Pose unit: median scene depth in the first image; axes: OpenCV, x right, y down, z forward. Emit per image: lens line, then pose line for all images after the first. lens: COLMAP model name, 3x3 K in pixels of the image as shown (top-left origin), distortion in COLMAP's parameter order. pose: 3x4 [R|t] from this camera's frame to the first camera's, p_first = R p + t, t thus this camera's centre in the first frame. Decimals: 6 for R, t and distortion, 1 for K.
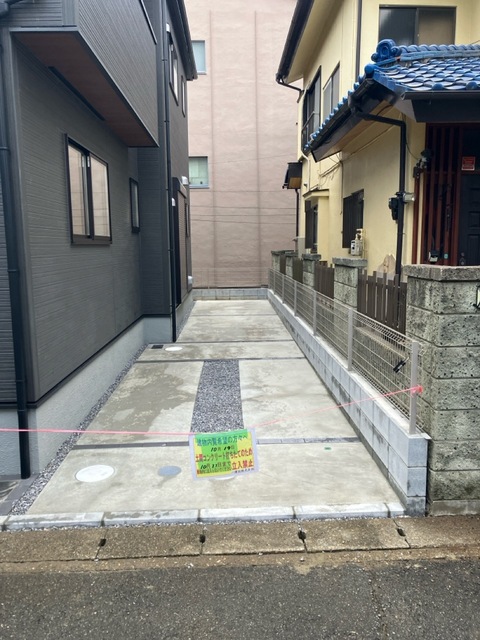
lens RADIAL K [[523.5, 0, 241.1], [0, 523.5, 316.6], [0, 0, 1]] dist [0.055587, -0.077567]
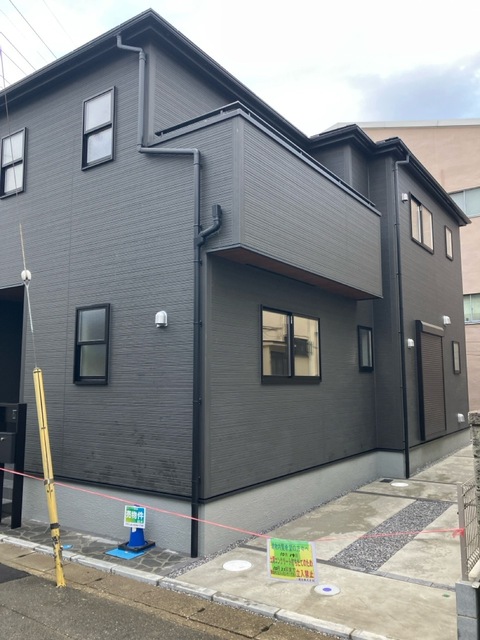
lens RADIAL K [[523.0, 0, 240.0], [0, 523.0, 320.0], [0, 0, 1]] dist [0.050276, -0.083160]
pose [[0.805154, -0.059119, -0.590112, 0.486038], [-0.086481, 0.972680, -0.215441, -0.004460], [0.586726, 0.224497, 0.778044, -0.107231]]
